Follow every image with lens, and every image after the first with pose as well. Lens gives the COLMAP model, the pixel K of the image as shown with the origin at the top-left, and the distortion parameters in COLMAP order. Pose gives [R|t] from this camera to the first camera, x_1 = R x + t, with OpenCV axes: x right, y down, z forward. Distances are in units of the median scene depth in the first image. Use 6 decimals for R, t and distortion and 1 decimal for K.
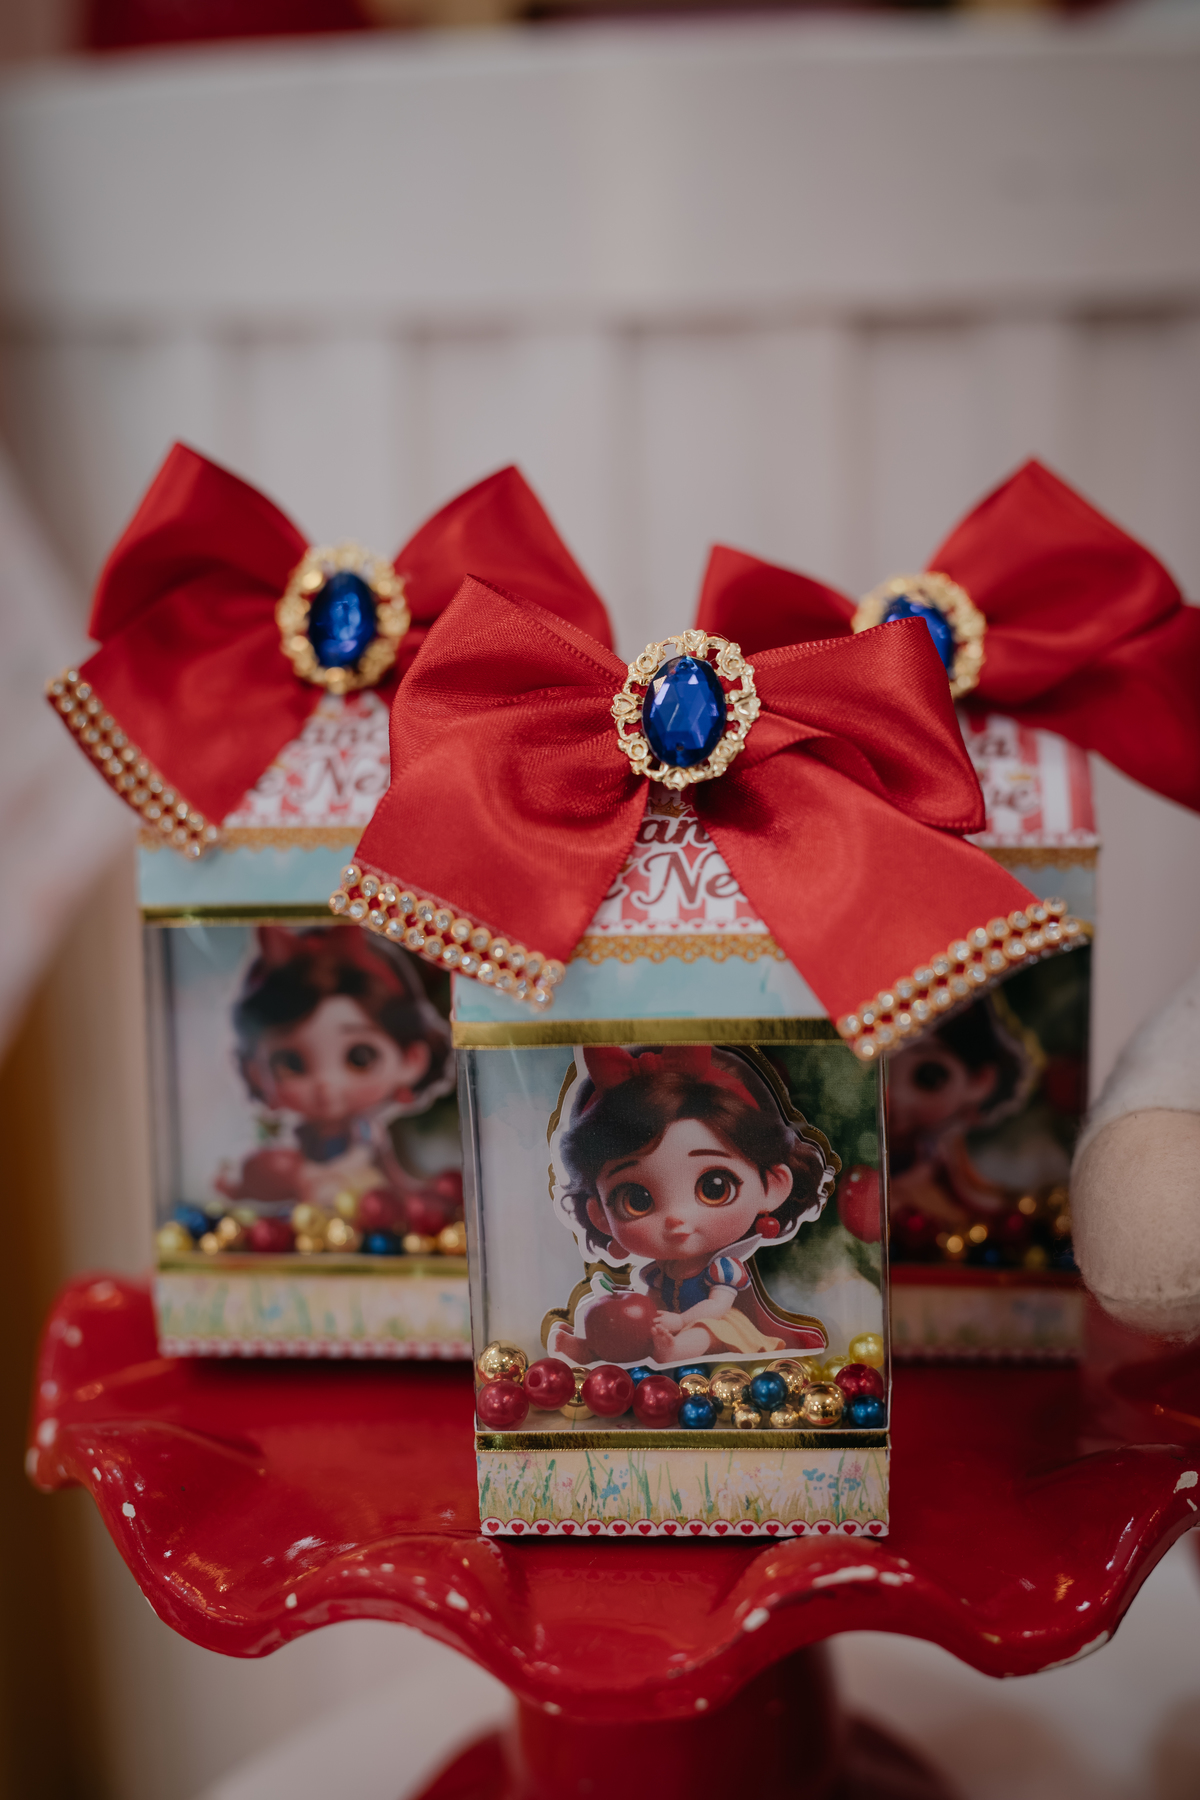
lens RADIAL K [[2634.5, 0, 591.1], [0, 2634.5, 906.7], [0, 0, 1]] dist [-0.039979, 0.000000]
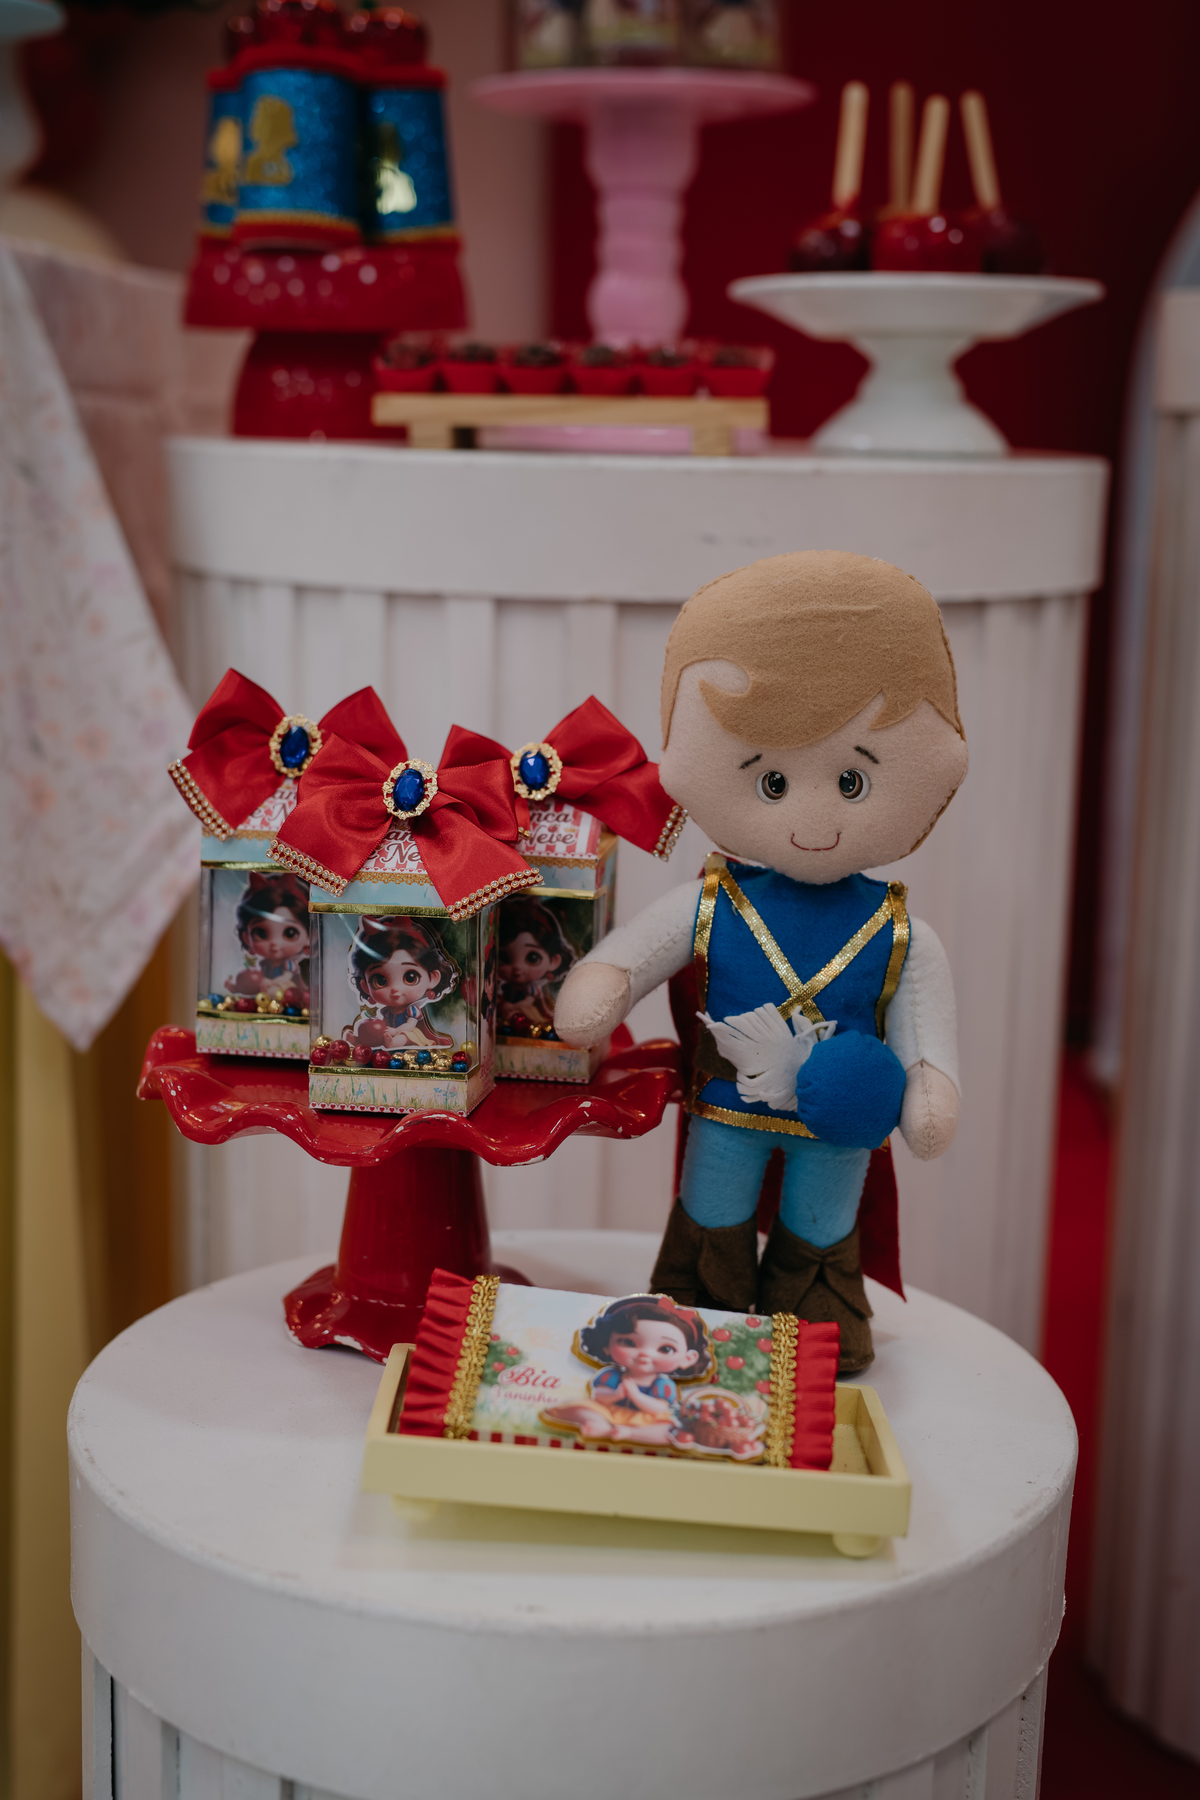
lens RADIAL K [[2634.5, 0, 607.5], [0, 2634.5, 897.1], [0, 0, 1]] dist [-0.039979, 0.000000]
pose [[0.996124, 0.064427, -0.059893, 0.353504], [-0.067788, 0.996133, -0.055891, 0.145988], [0.056060, 0.059735, 0.996639, -1.406511]]
